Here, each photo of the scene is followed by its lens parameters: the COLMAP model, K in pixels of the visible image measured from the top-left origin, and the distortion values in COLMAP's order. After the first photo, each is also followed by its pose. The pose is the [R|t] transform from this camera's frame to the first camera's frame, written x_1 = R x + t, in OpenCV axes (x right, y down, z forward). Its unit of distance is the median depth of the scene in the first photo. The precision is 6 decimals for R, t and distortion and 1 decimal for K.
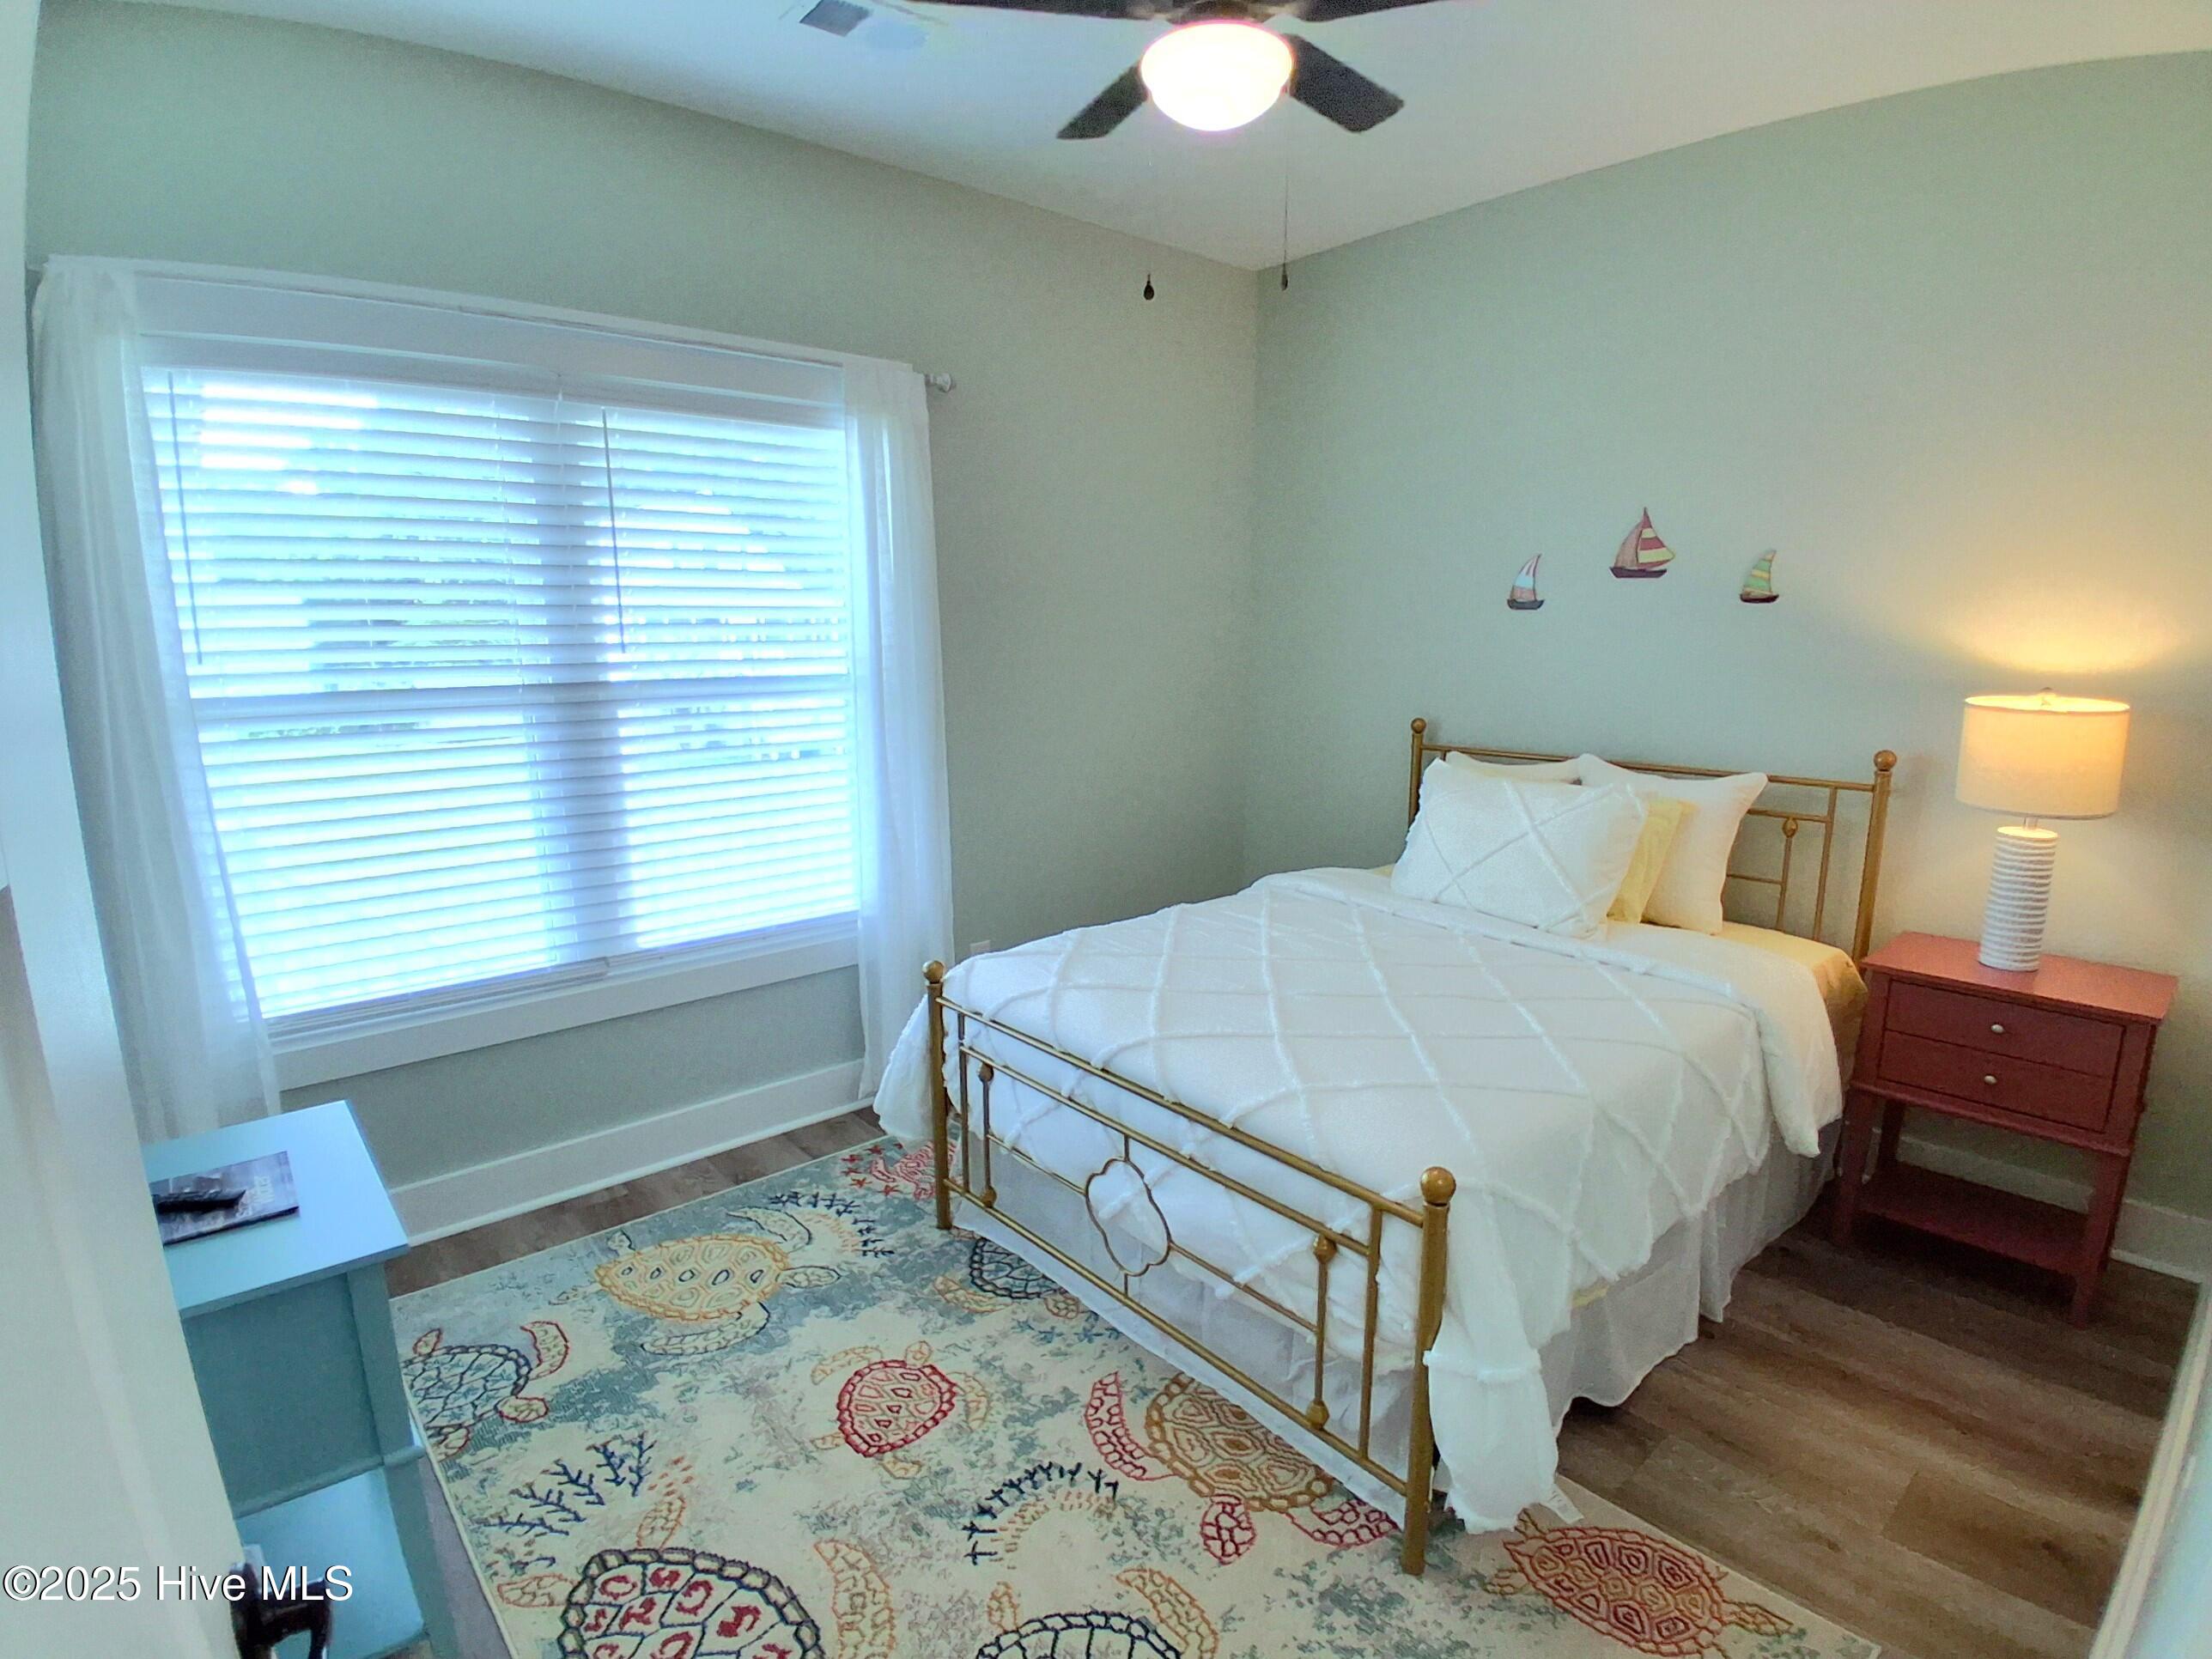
lens RADIAL K [[1099.8, 0, 1083.9], [0, 1099.8, 840.7], [0, 0, 1]] dist [0.003240, -0.045458]
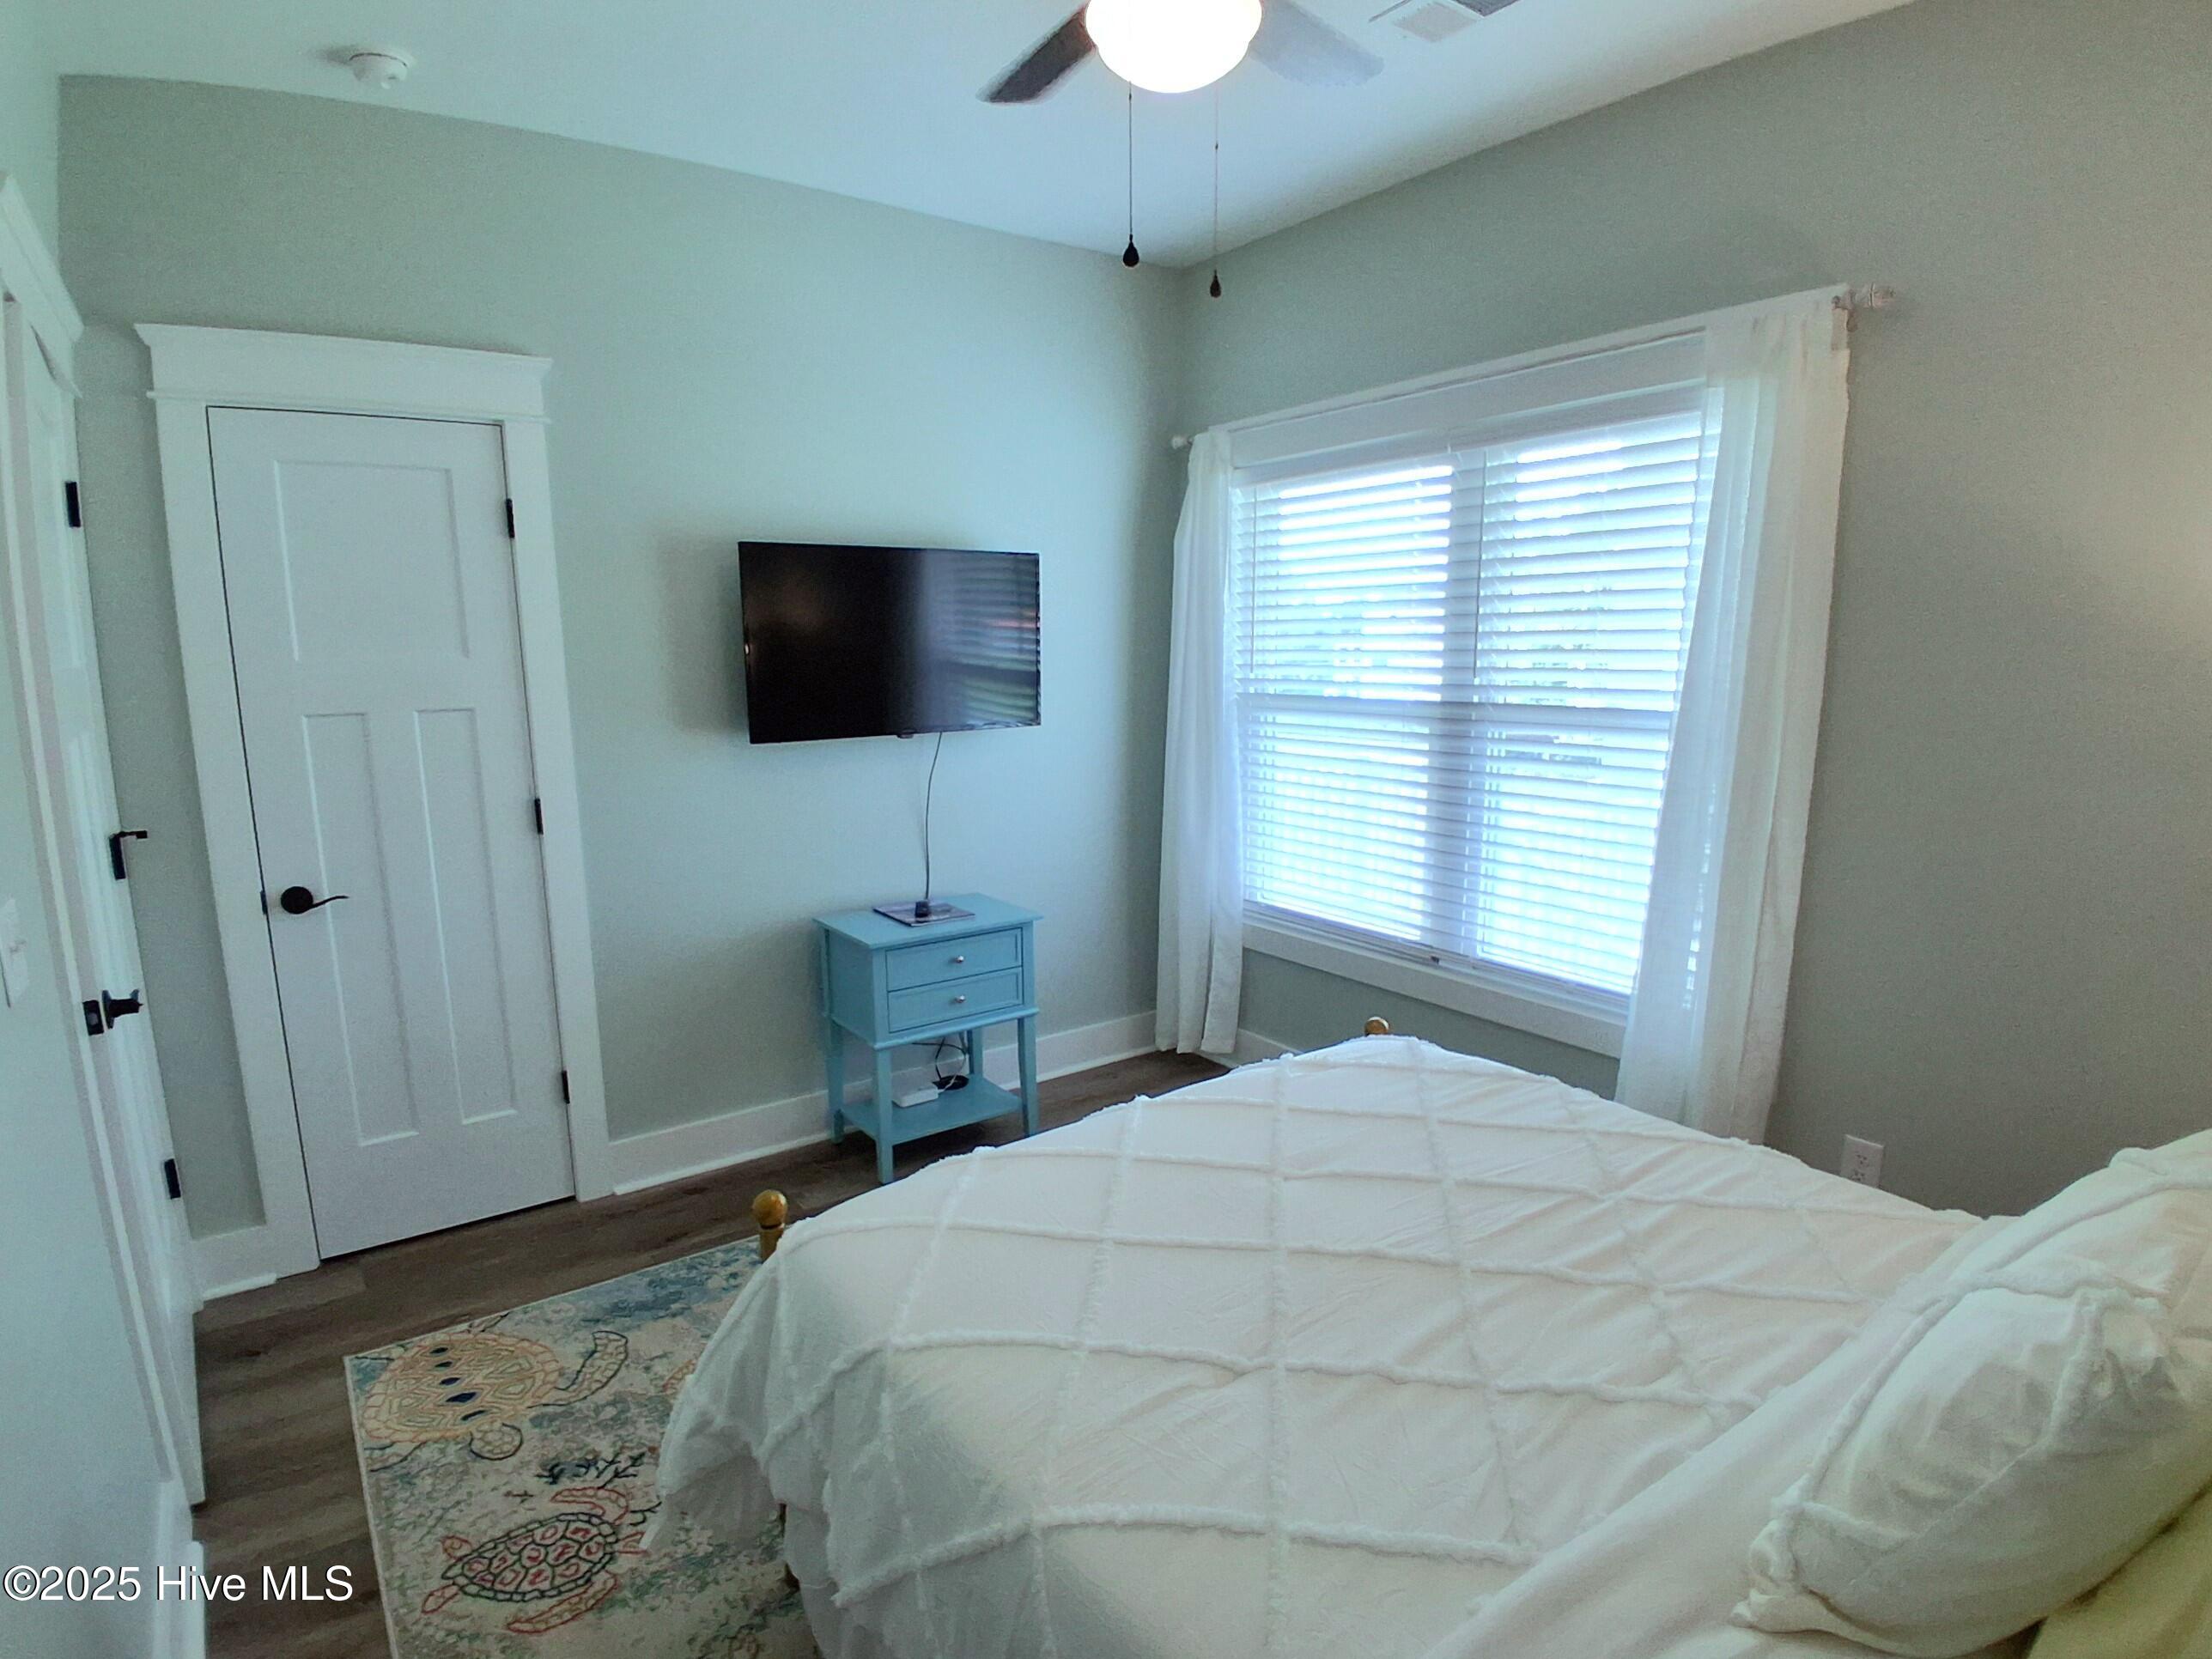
lens RADIAL K [[1099.8, 0, 1083.9], [0, 1099.8, 840.7], [0, 0, 1]] dist [0.003240, -0.045458]
pose [[-0.054929, 0.183969, -0.981396, 0.682116], [-0.177050, 0.965510, 0.190900, -0.152188], [0.982668, 0.184242, -0.020463, 0.672355]]
